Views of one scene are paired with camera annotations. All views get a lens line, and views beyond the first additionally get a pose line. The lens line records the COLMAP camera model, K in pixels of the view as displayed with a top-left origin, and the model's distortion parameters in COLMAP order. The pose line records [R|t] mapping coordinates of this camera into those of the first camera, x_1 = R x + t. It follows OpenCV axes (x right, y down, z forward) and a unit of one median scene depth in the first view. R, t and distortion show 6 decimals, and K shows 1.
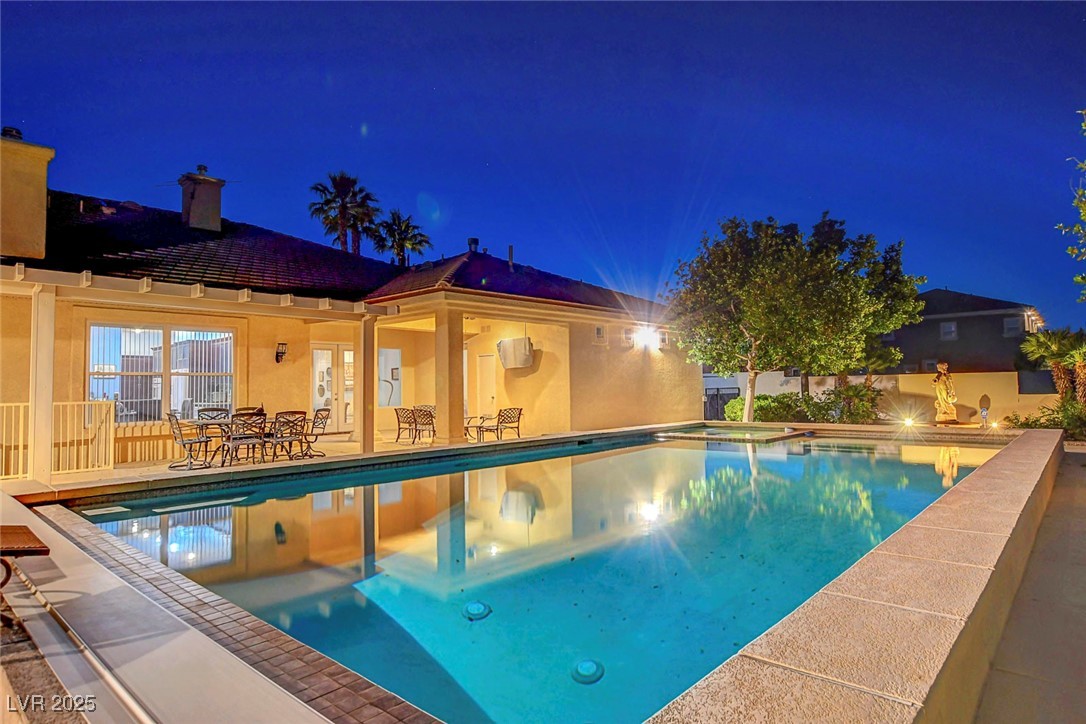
lens RADIAL K [[611.7, 0, 543.0], [0, 611.7, 362.0], [0, 0, 1]] dist [-0.019954, 0.001735]
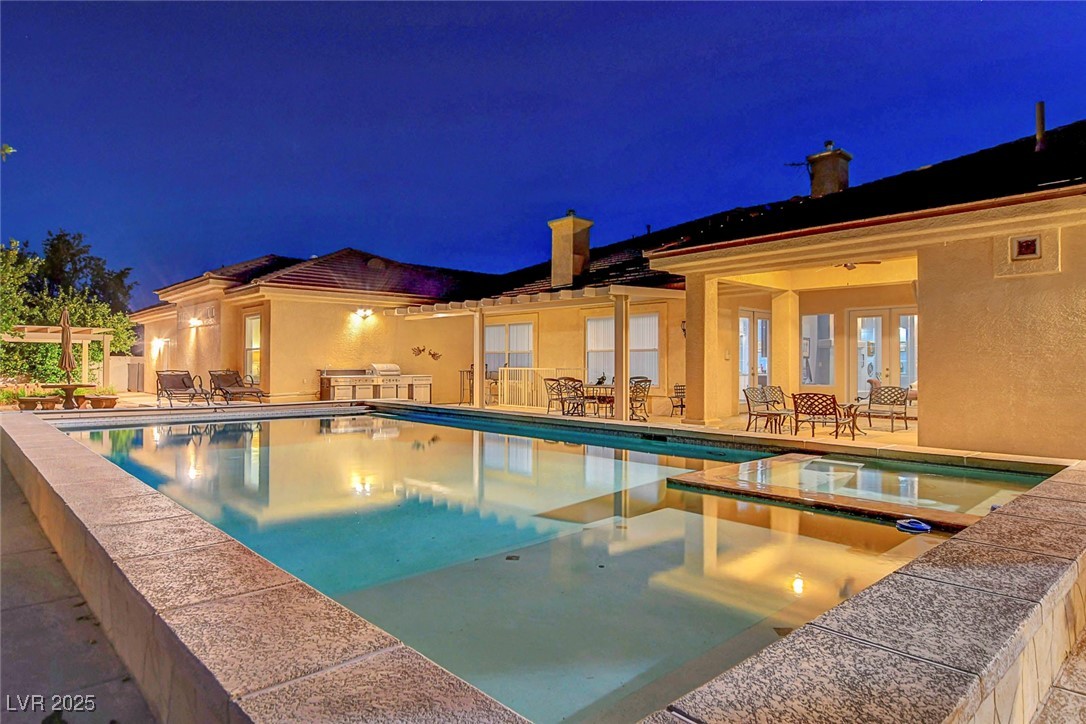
lens RADIAL K [[644.6, 0, 543.0], [0, 644.6, 362.0], [0, 0, 1]] dist [-0.011486, 0.000206]
pose [[-0.089005, 0.012641, -0.995951, 0.622891], [0.041447, 0.999100, 0.008977, 0.018630], [0.995168, -0.040480, -0.089449, 0.675000]]
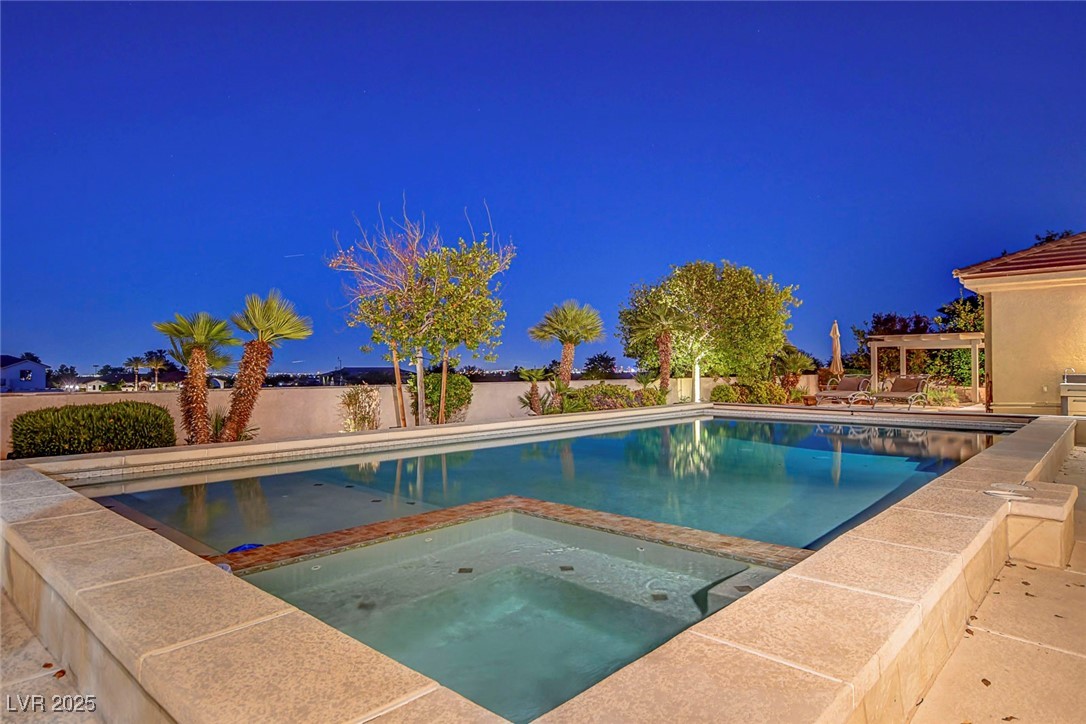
lens RADIAL K [[644.6, 0, 543.0], [0, 644.6, 362.0], [0, 0, 1]] dist [-0.011486, 0.000206]
pose [[-0.999804, 0.018428, 0.007178, 0.236085], [0.018025, 0.998446, -0.052739, 0.040426], [-0.008139, -0.052599, -0.998583, 1.030964]]
